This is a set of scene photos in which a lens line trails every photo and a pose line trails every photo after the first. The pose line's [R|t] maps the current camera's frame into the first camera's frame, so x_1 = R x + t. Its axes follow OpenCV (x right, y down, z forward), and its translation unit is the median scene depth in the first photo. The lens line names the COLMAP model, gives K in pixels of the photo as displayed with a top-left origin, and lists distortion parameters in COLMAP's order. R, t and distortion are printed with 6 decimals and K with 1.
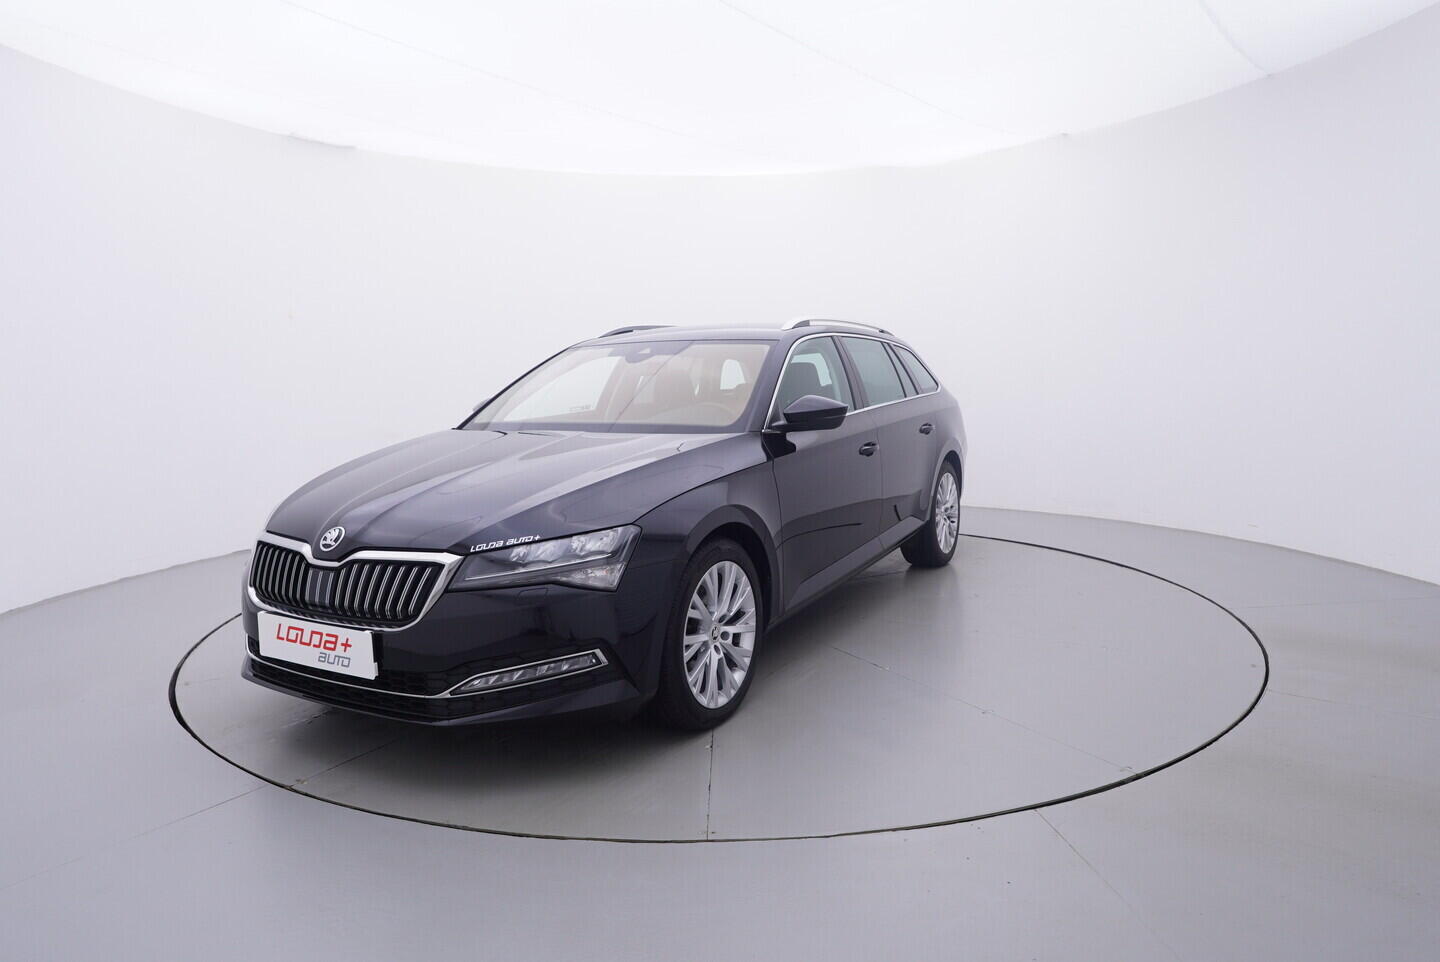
lens RADIAL K [[1076.4, 0, 720.0], [0, 1076.4, 481.0], [0, 0, 1]] dist [-0.147685, 0.001117]
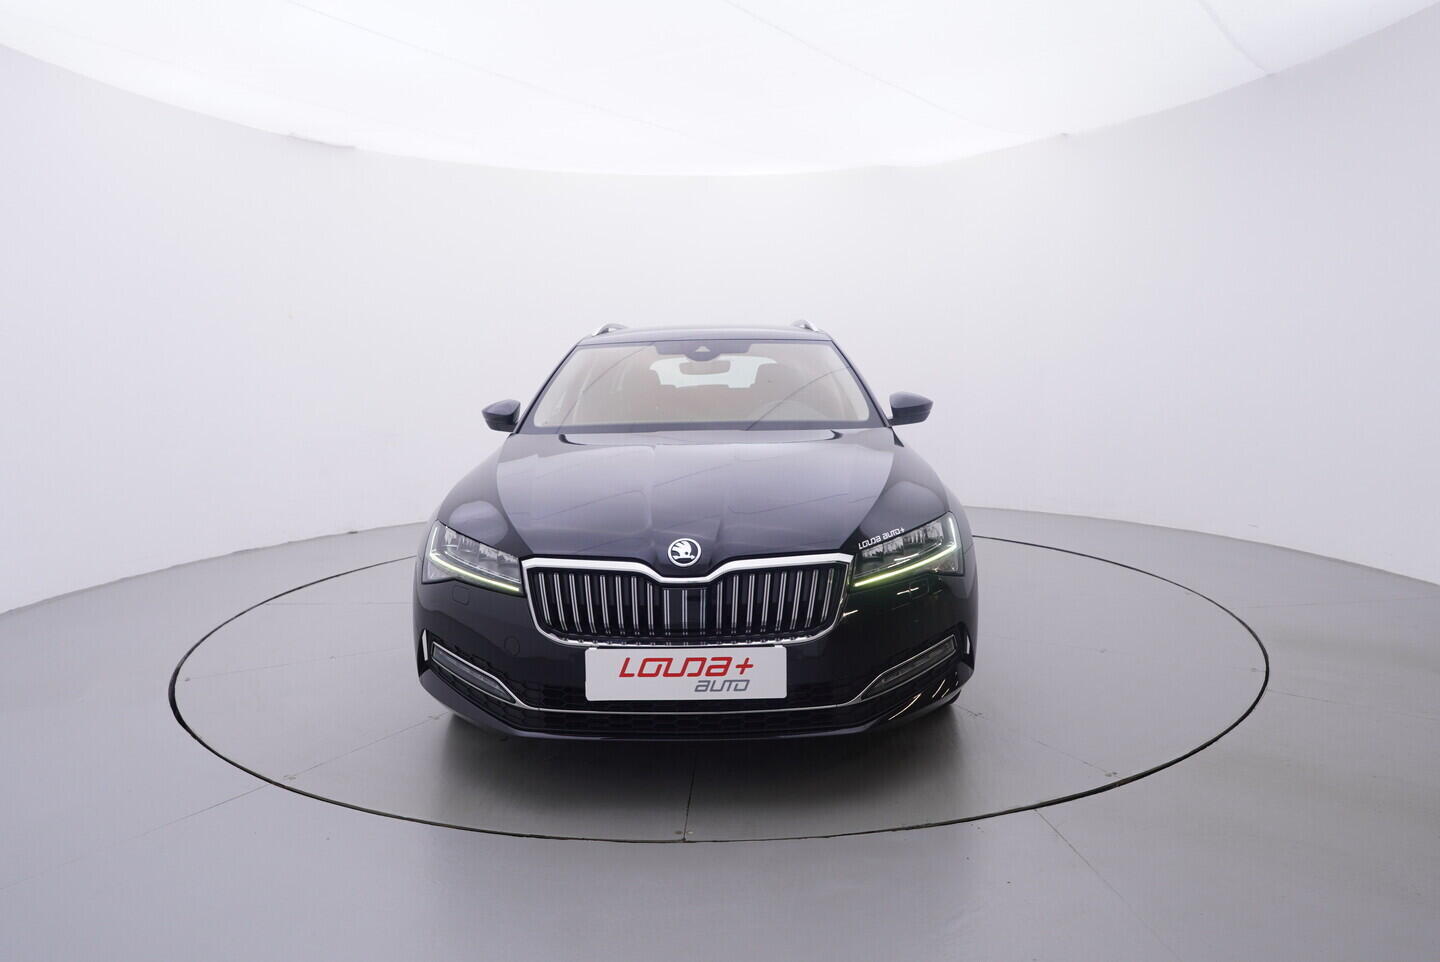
lens RADIAL K [[1076.4, 0, 720.0], [0, 1076.4, 481.0], [0, 0, 1]] dist [-0.147685, 0.001117]
pose [[0.869614, -0.053048, 0.490874, -0.798849], [0.057458, 0.998329, 0.006098, -0.008768], [-0.490378, 0.022901, 0.871209, 0.204374]]
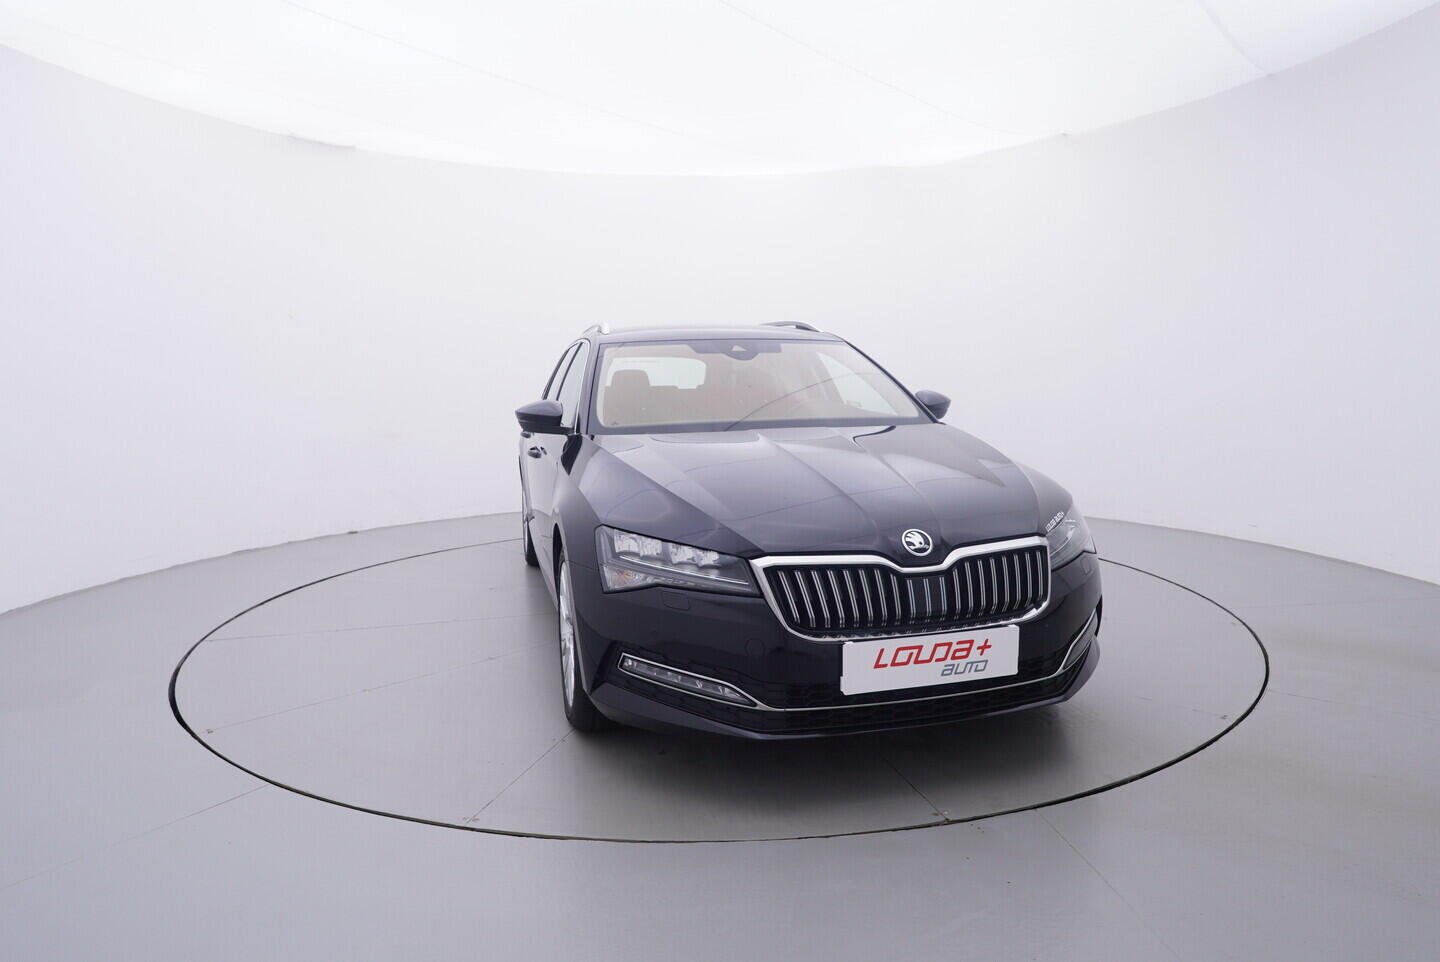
lens RADIAL K [[1076.4, 0, 720.0], [0, 1076.4, 481.0], [0, 0, 1]] dist [-0.147685, 0.001117]
pose [[0.702671, -0.076698, 0.707369, -1.161642], [0.088214, 0.995894, 0.020354, -0.032308], [-0.706025, 0.048097, 0.706552, 0.477027]]
